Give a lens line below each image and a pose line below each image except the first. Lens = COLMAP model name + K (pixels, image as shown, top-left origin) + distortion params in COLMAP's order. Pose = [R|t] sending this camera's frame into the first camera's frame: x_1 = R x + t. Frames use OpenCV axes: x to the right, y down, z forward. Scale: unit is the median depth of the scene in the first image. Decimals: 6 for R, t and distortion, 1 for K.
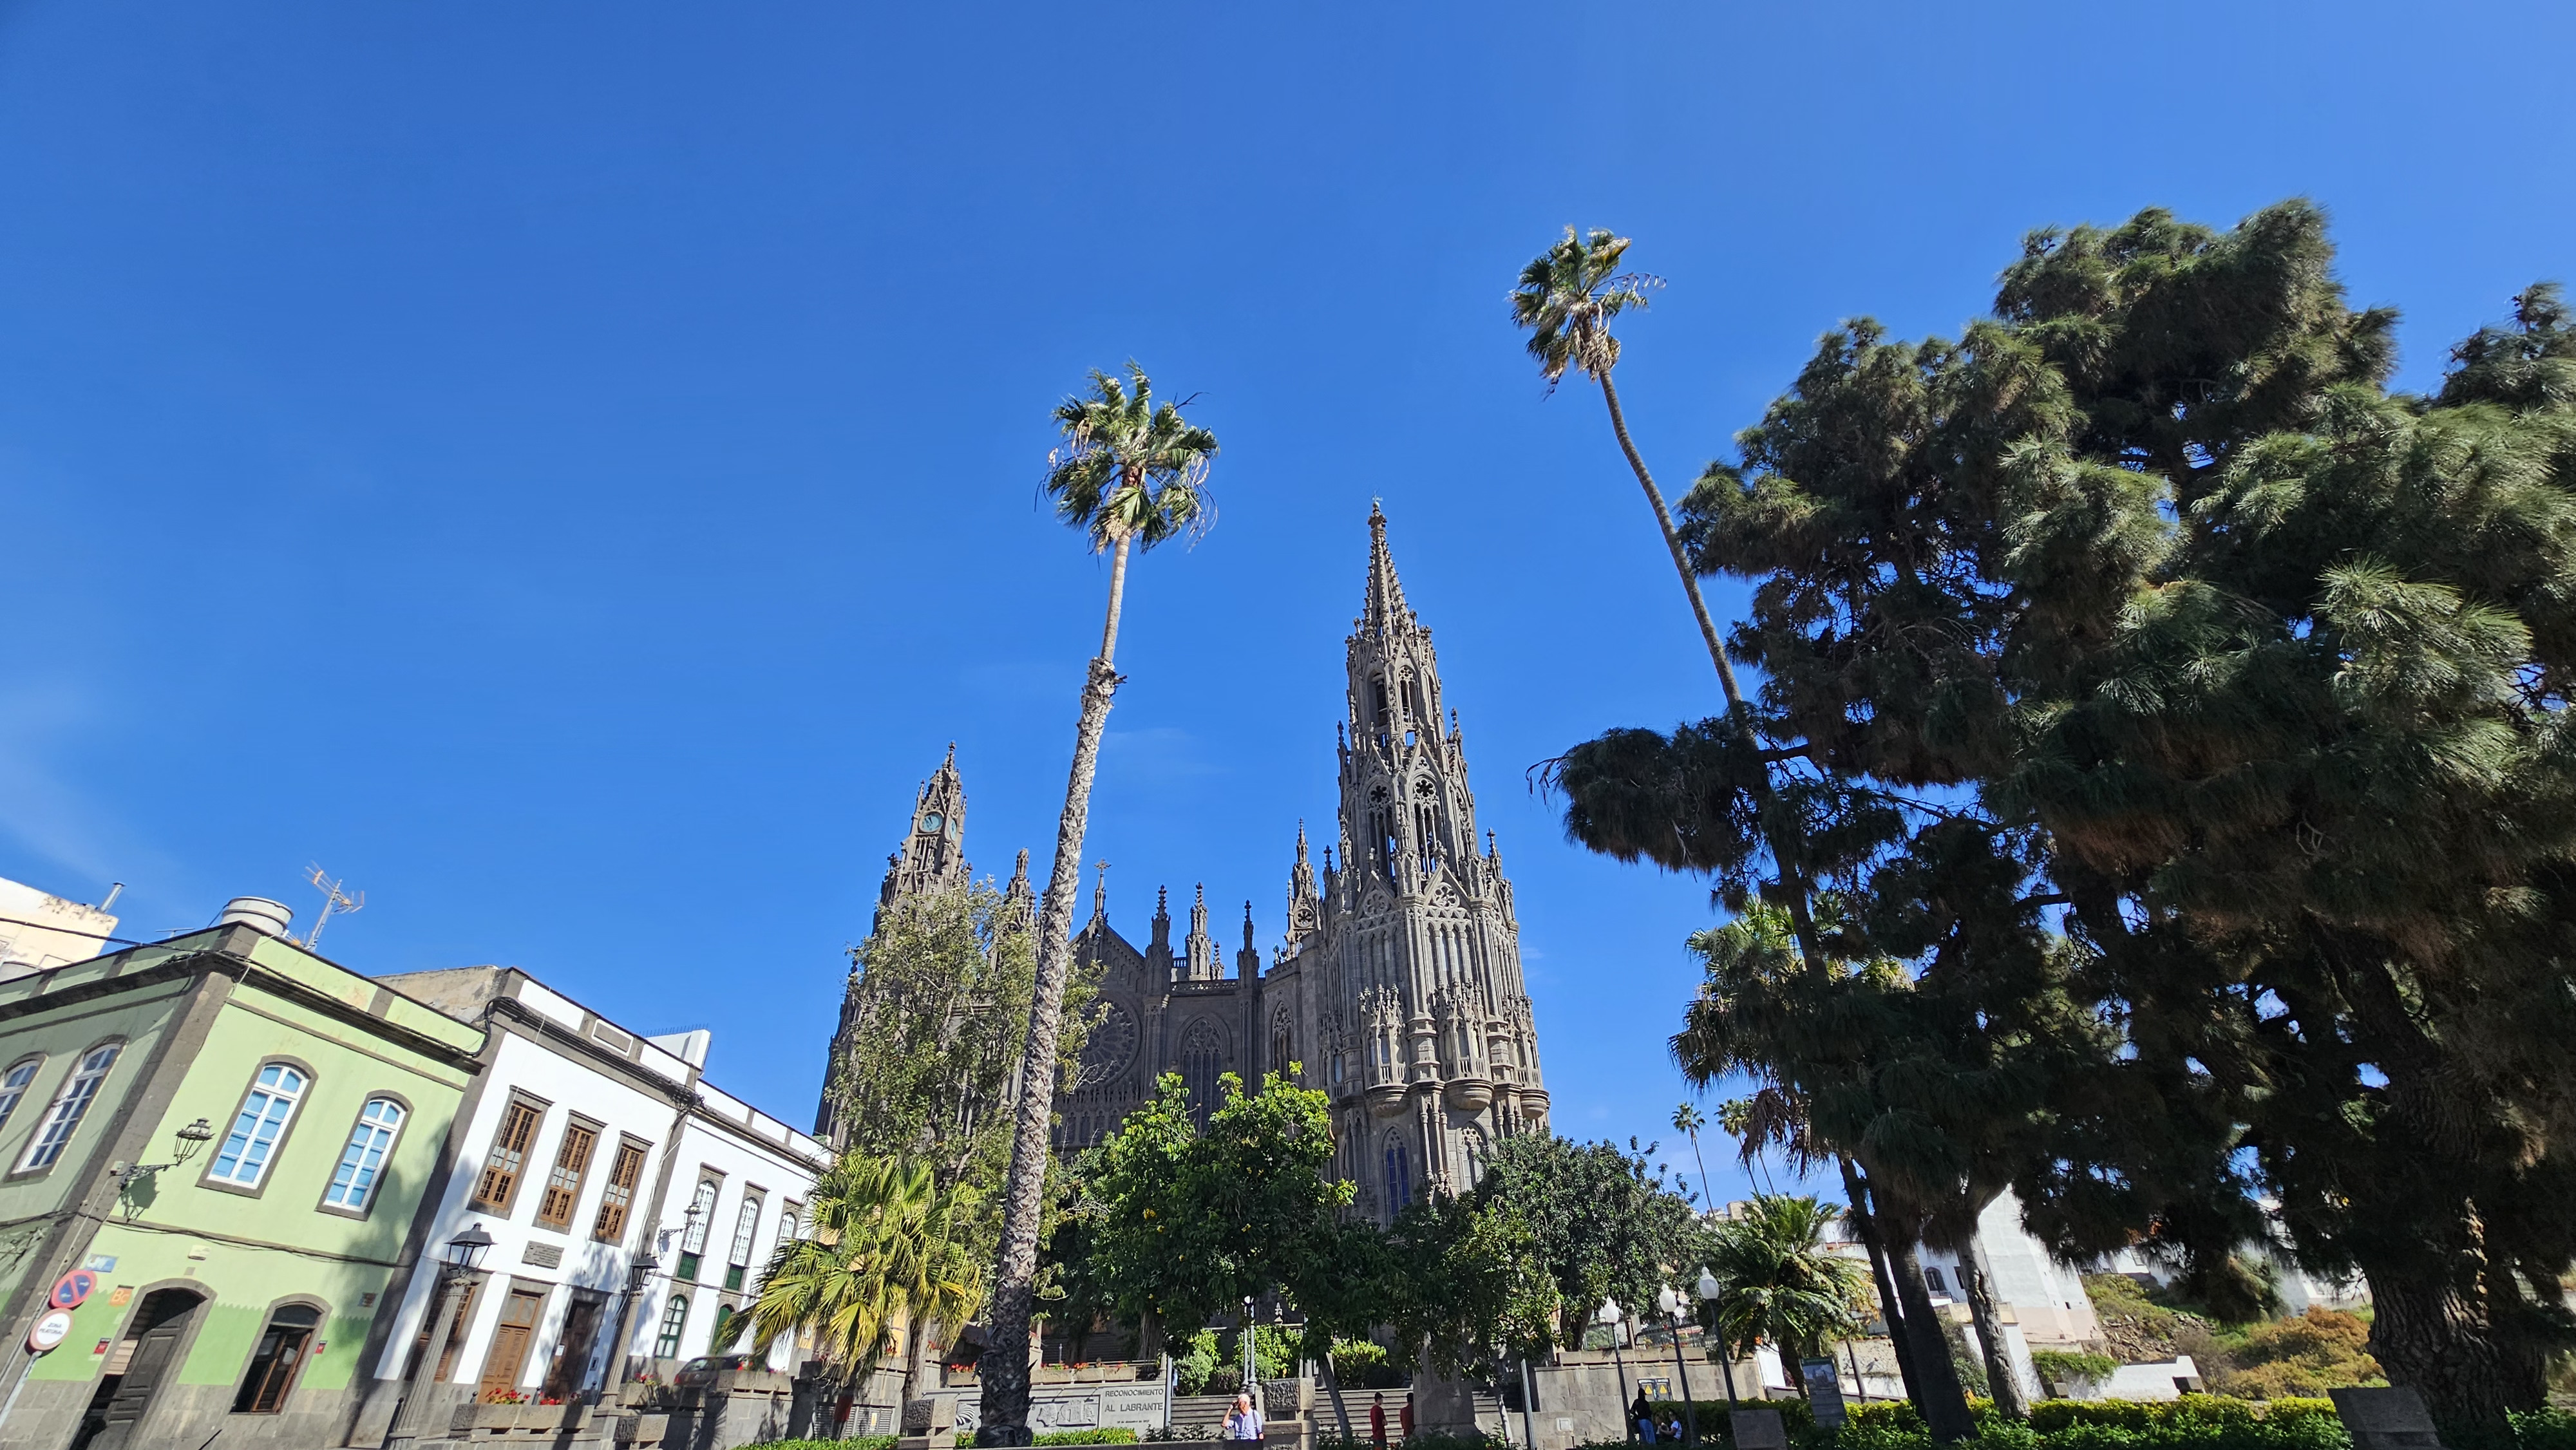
lens RADIAL K [[1086.0, 0, 1315.6], [0, 1086.0, 732.0], [0, 0, 1]] dist [-0.001095, 0.001513]
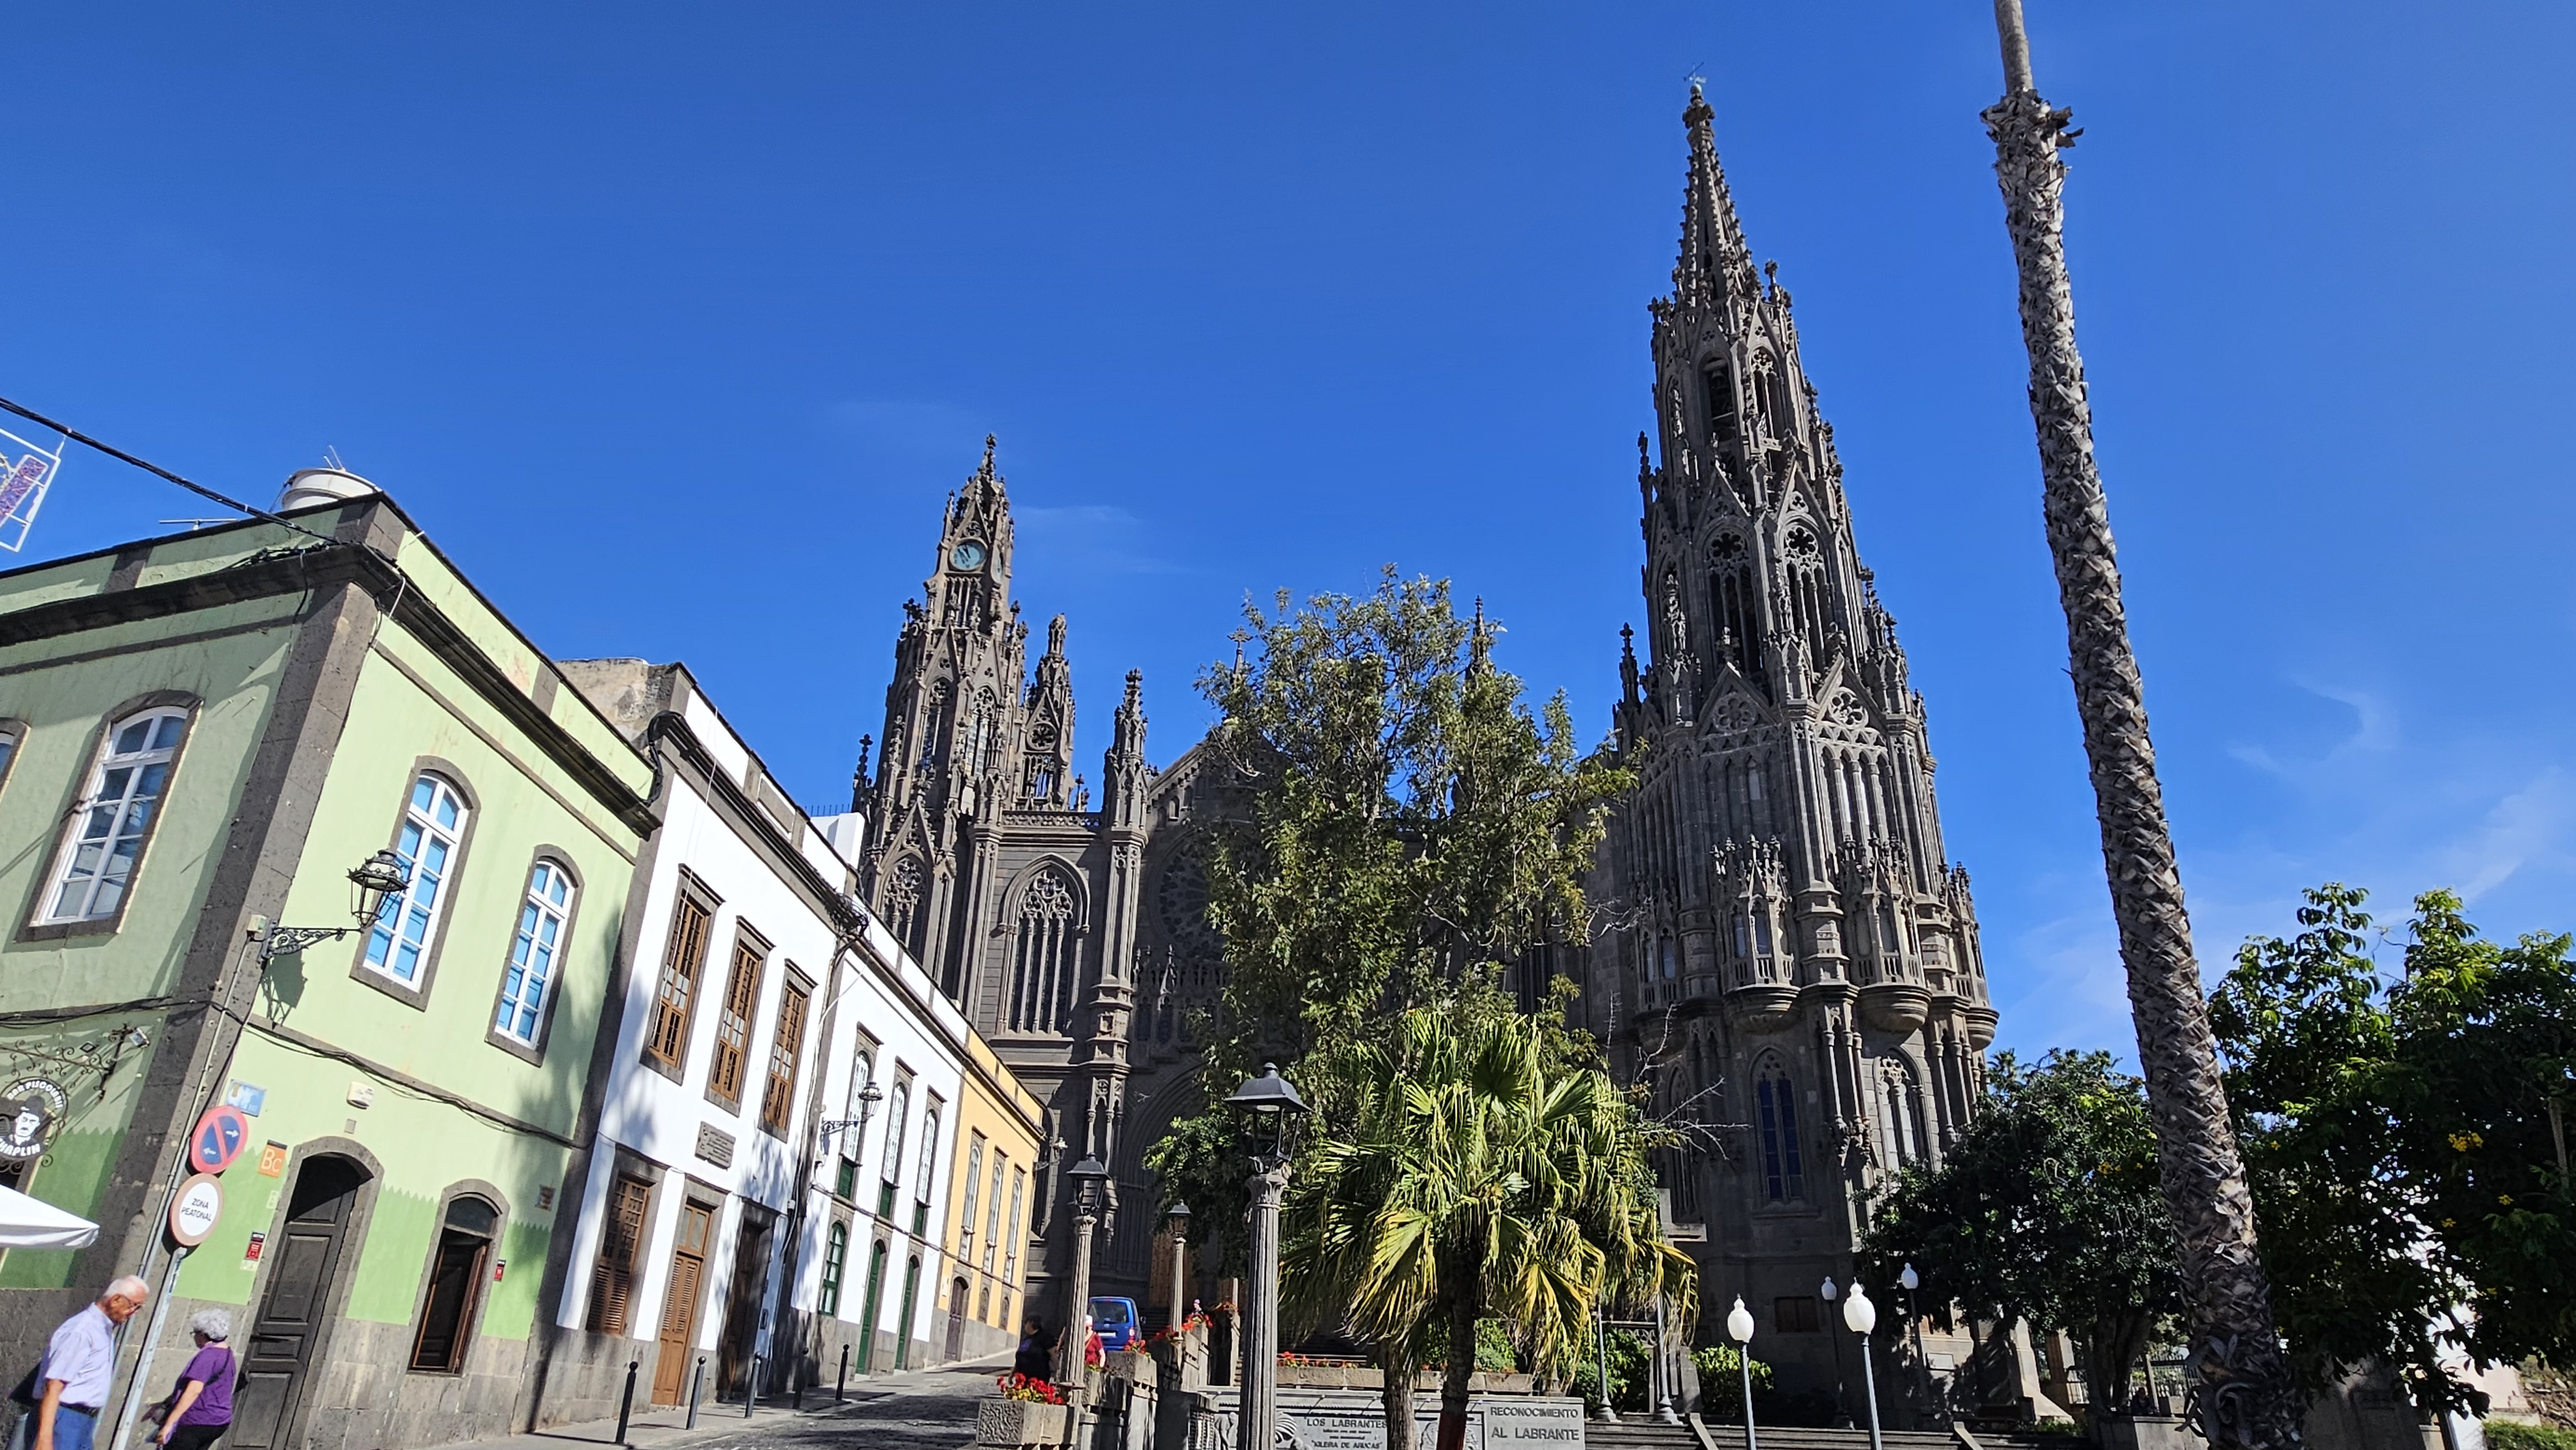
lens RADIAL K [[1563.3, 0, 1311.2], [0, 1563.3, 735.6], [0, 0, 1]] dist [0.000410, -0.000497]
pose [[0.997826, 0.065897, -0.000810, -0.329991], [-0.065071, 0.987112, 0.146202, 0.091804], [0.010433, -0.145831, 0.989254, 0.151690]]
